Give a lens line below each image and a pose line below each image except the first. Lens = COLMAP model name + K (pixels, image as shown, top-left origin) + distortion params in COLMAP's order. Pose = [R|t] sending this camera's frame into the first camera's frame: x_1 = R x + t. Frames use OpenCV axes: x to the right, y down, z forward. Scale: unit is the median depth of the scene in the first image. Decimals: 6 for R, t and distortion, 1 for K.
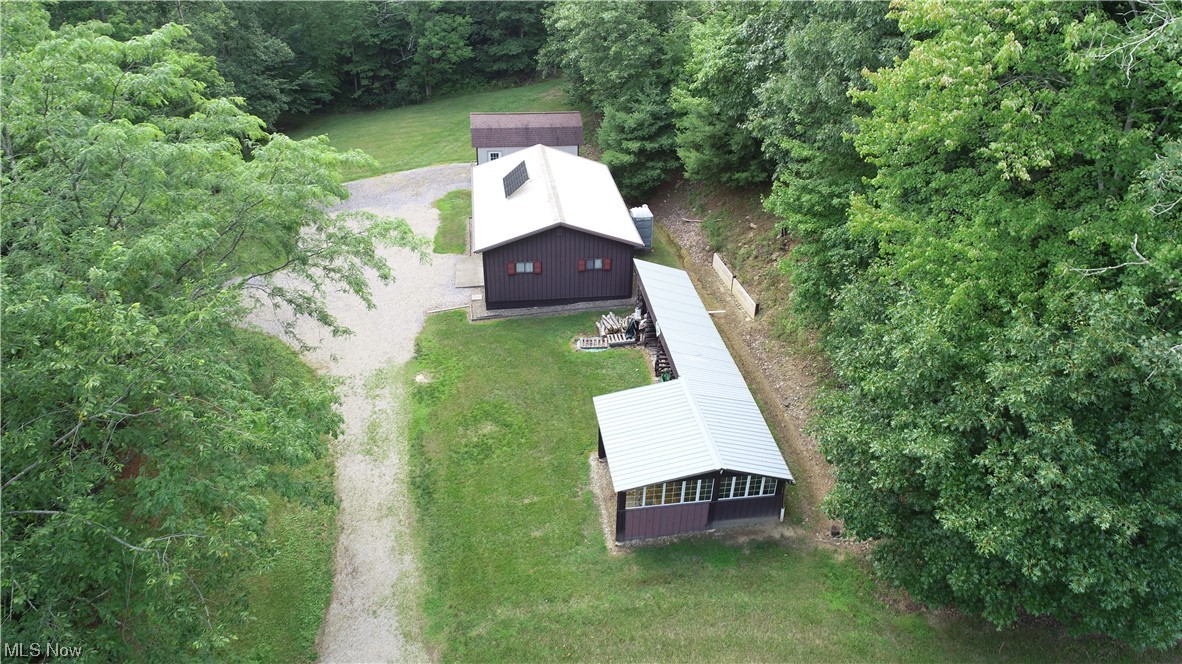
lens RADIAL K [[790.5, 0, 592.1], [0, 790.5, 331.5], [0, 0, 1]] dist [0.002393, 0.000556]
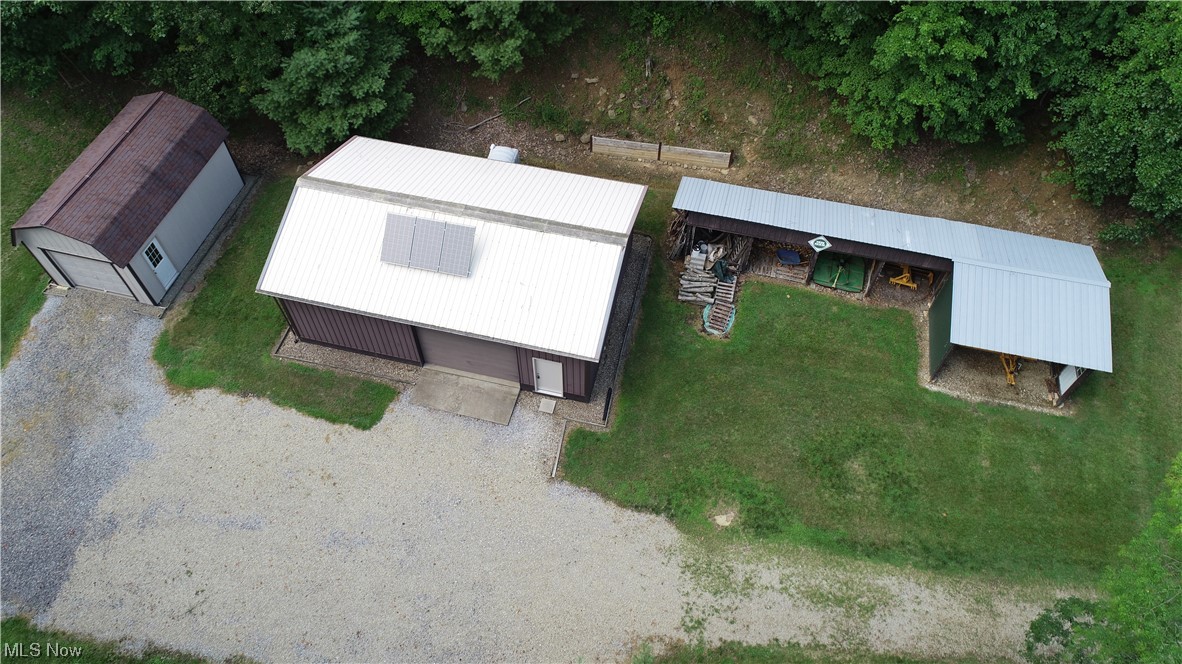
lens RADIAL K [[790.5, 0, 590.6], [0, 790.5, 333.2], [0, 0, 1]] dist [0.002393, 0.000556]
pose [[0.358954, -0.754081, 0.550012, -0.535350], [0.467135, 0.655315, 0.593588, -0.549751], [-0.808045, 0.043859, 0.587486, 0.660561]]
